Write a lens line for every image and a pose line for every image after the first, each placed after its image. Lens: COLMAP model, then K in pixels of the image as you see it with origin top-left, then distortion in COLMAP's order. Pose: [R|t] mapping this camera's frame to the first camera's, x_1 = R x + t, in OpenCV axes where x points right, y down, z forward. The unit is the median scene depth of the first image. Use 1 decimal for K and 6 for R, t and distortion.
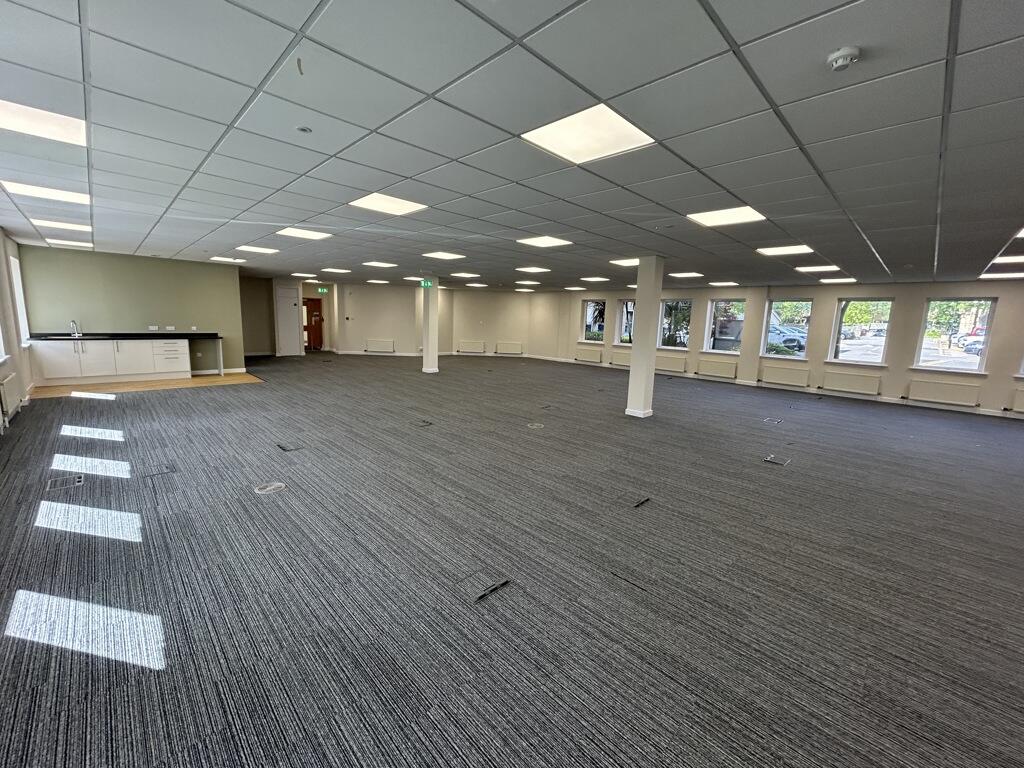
lens RADIAL K [[413.0, 0, 513.4], [0, 413.0, 384.3], [0, 0, 1]] dist [-0.000428, -0.000023]
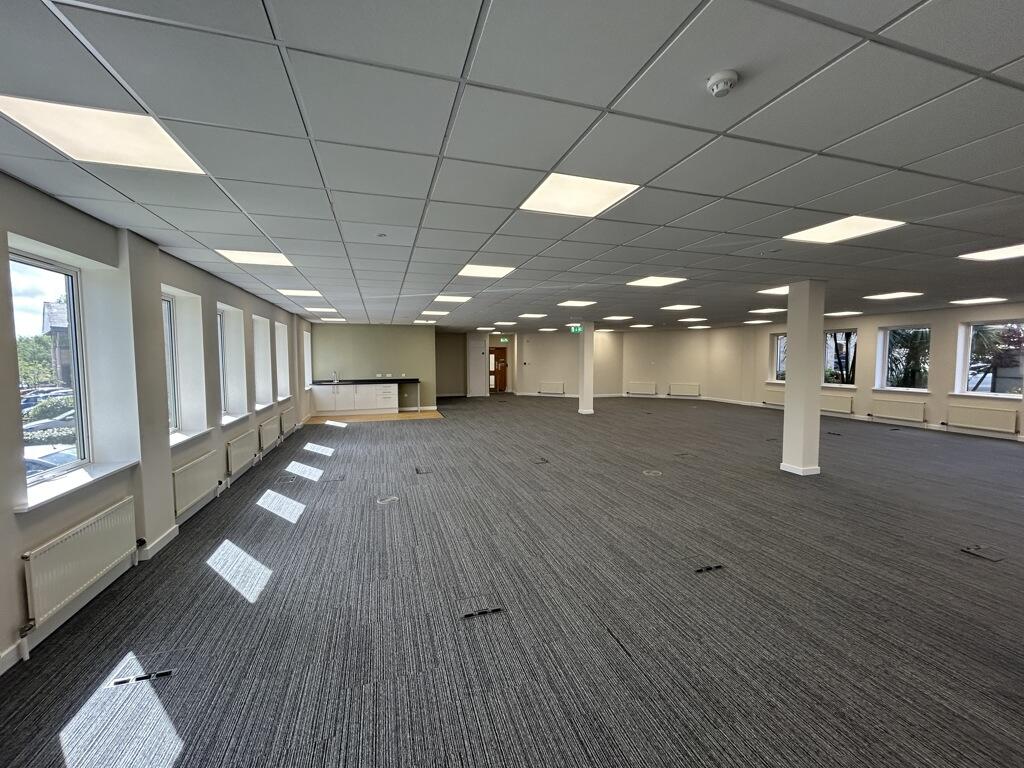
lens RADIAL K [[413.0, 0, 512.8], [0, 413.0, 387.1], [0, 0, 1]] dist [-0.000428, -0.000023]
pose [[0.888909, -0.004187, -0.458064, 0.248432], [-0.038448, 0.995748, -0.083713, -0.003598], [0.456467, 0.092025, 0.884969, 0.008022]]
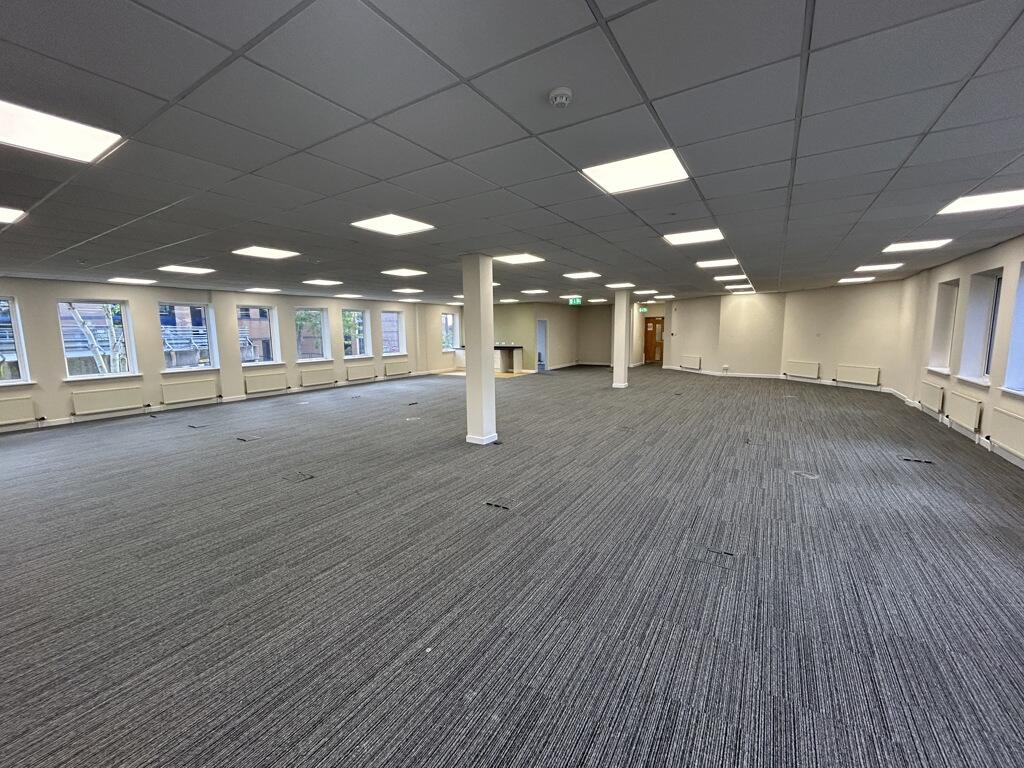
lens RADIAL K [[413.0, 0, 527.9], [0, 413.0, 383.2], [0, 0, 1]] dist [-0.000428, -0.000023]
pose [[0.242947, 0.088561, -0.965988, 1.636244], [-0.132128, 0.989564, 0.057492, -0.153564], [0.960999, 0.113666, 0.252113, 1.220184]]
